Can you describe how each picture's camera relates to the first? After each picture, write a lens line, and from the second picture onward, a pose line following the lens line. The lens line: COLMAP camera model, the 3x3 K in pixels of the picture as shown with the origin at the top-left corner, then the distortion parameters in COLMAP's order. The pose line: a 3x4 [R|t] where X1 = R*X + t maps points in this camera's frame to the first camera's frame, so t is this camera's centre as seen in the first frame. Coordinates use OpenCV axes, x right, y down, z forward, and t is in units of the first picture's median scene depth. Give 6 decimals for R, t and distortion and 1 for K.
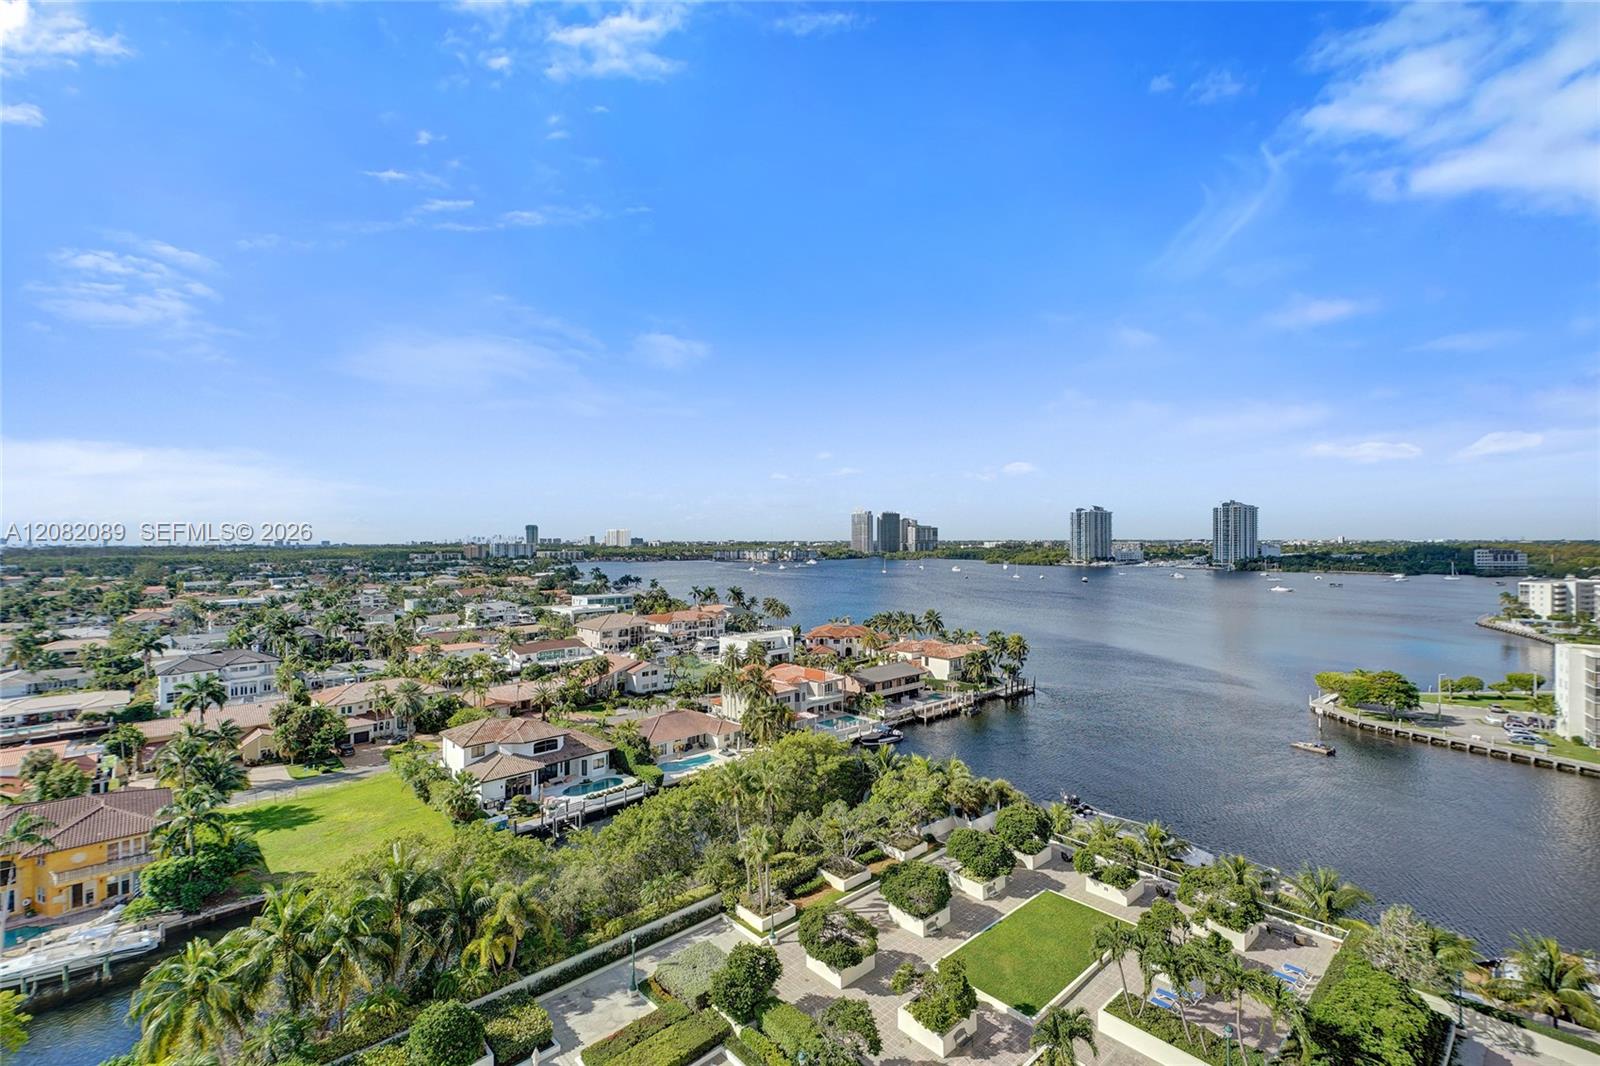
lens RADIAL K [[716.8, 0, 811.6], [0, 716.8, 539.0], [0, 0, 1]] dist [0.027635, -0.005002]
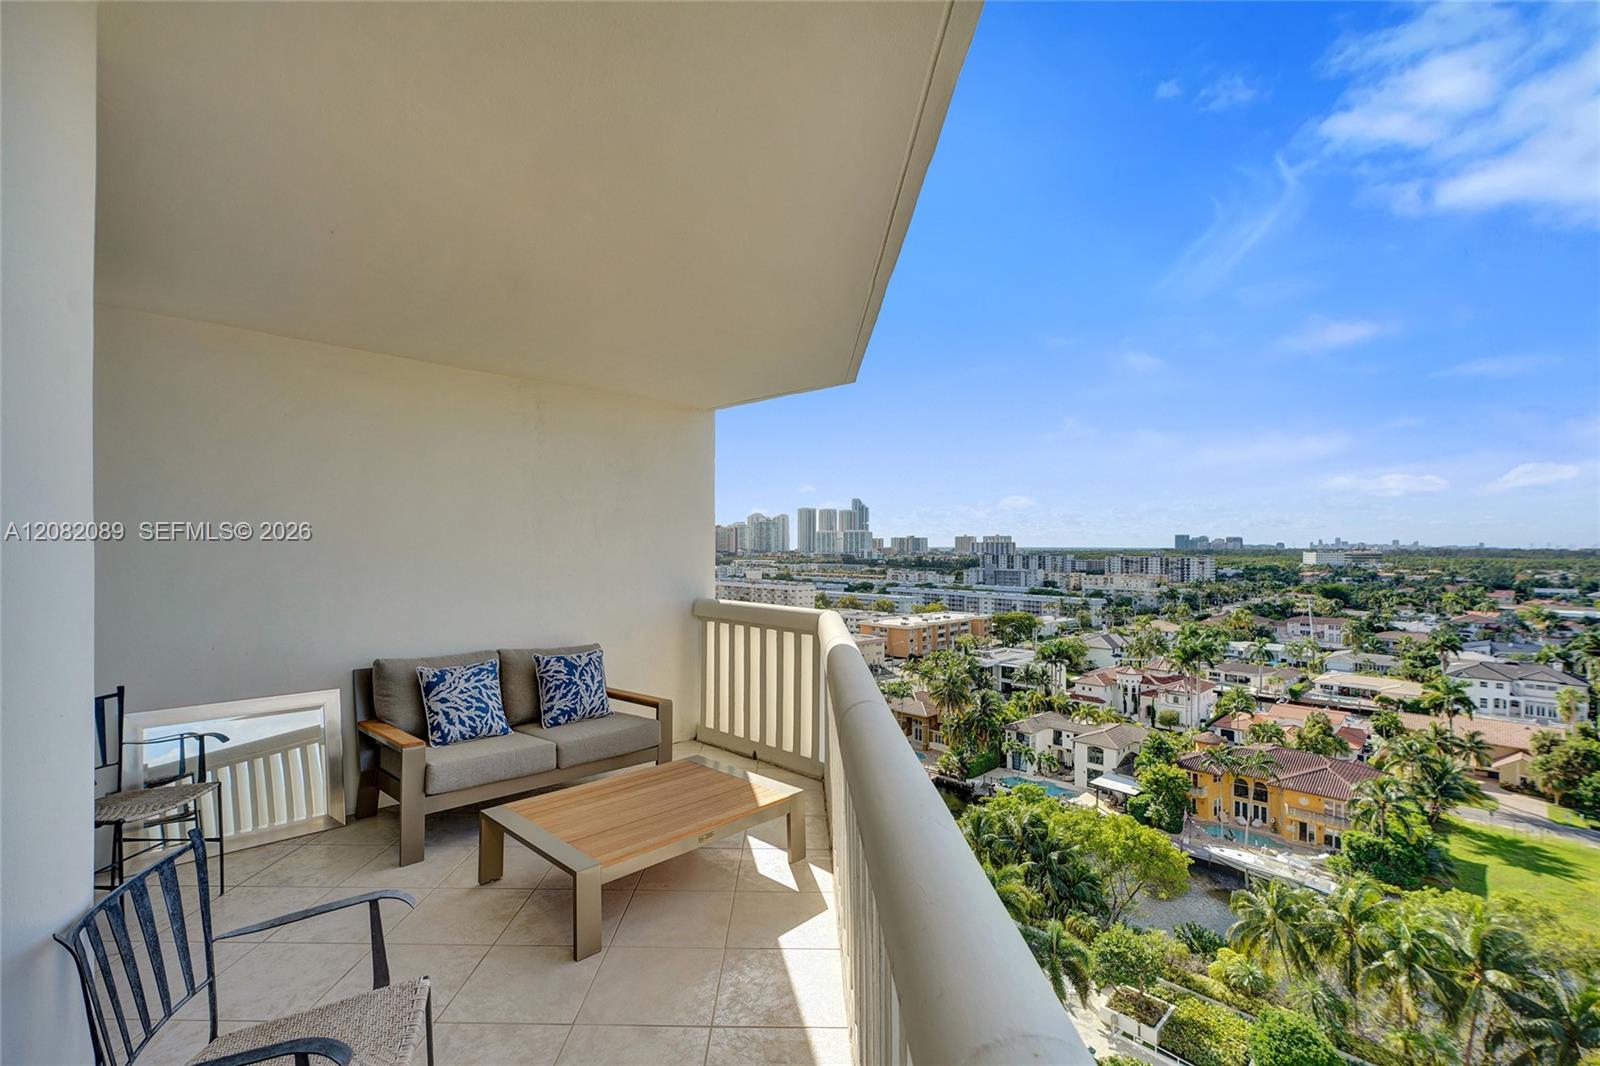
lens RADIAL K [[716.8, 0, 804.0], [0, 716.8, 529.8], [0, 0, 1]] dist [0.027635, -0.005002]
pose [[0.048748, -0.012637, -0.998731, 0.110438], [-0.002623, 0.999915, -0.012780, -0.002681], [0.998808, 0.003242, 0.048711, 0.060068]]
